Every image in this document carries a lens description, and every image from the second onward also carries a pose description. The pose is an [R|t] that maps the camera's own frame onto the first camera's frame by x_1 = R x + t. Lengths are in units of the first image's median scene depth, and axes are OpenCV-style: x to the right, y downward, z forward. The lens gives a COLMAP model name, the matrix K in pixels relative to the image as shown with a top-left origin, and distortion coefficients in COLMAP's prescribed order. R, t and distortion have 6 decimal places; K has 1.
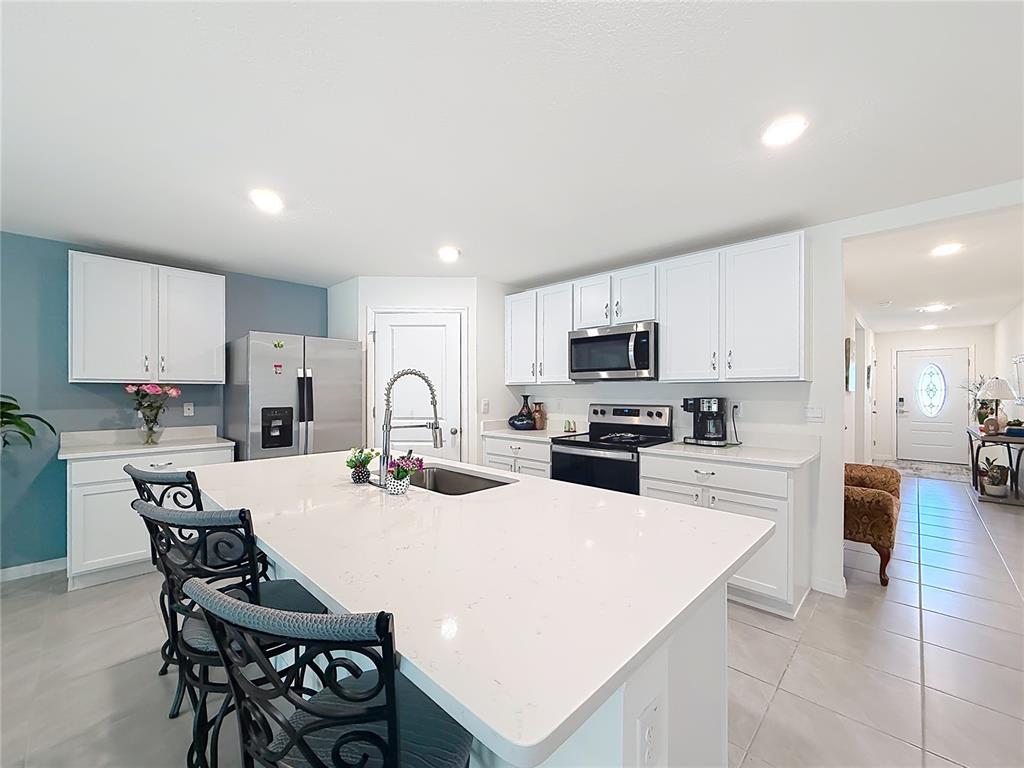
lens RADIAL K [[421.3, 0, 513.5], [0, 421.3, 390.1], [0, 0, 1]] dist [-0.001286, 0.000145]
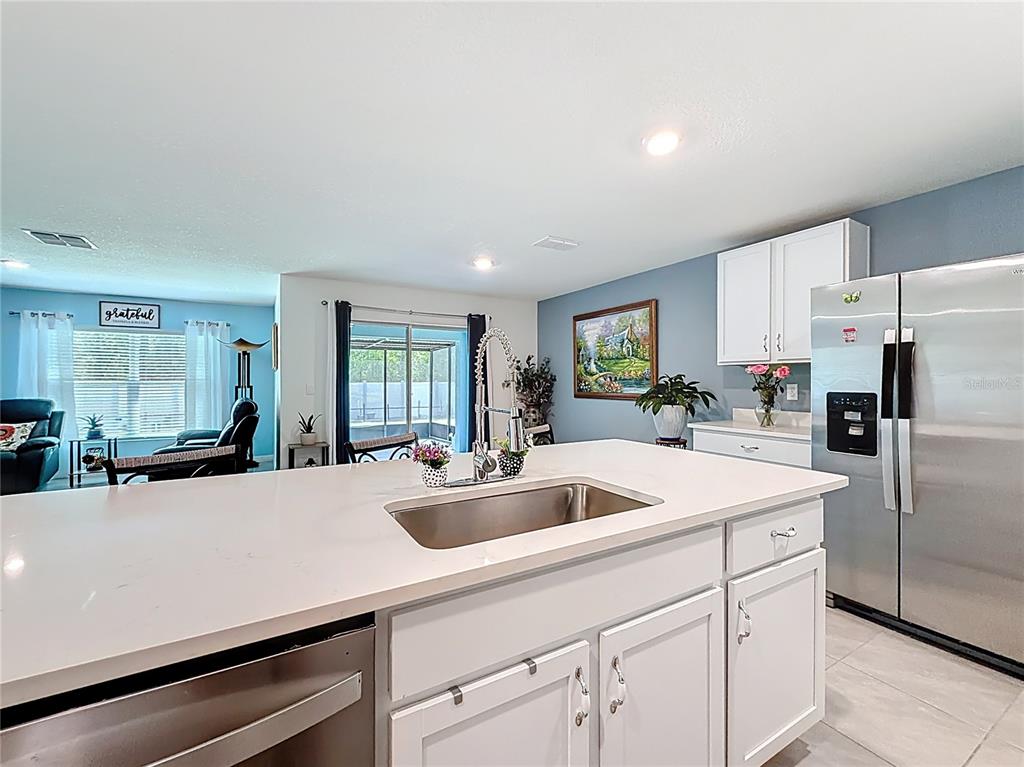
lens RADIAL K [[421.3, 0, 517.3], [0, 421.3, 380.7], [0, 0, 1]] dist [-0.001286, 0.000145]
pose [[-0.253338, 0.000516, -0.967378, 0.207212], [0.005243, 0.999986, -0.000840, 0.019901], [0.967364, -0.005285, -0.253337, 0.645597]]
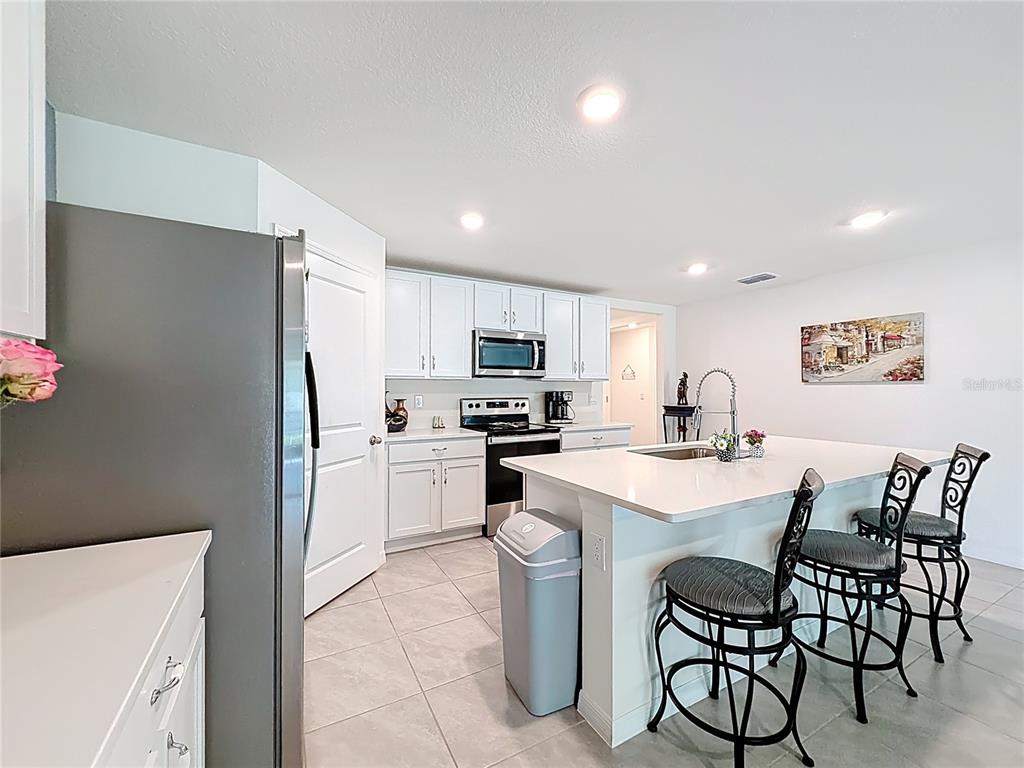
lens RADIAL K [[421.3, 0, 512.6], [0, 421.3, 388.3], [0, 0, 1]] dist [-0.001286, 0.000145]
pose [[0.281083, 0.004599, 0.959672, -0.896745], [-0.006777, 0.999973, -0.002807, 0.010727], [-0.959659, -0.005715, 0.281107, 0.665218]]
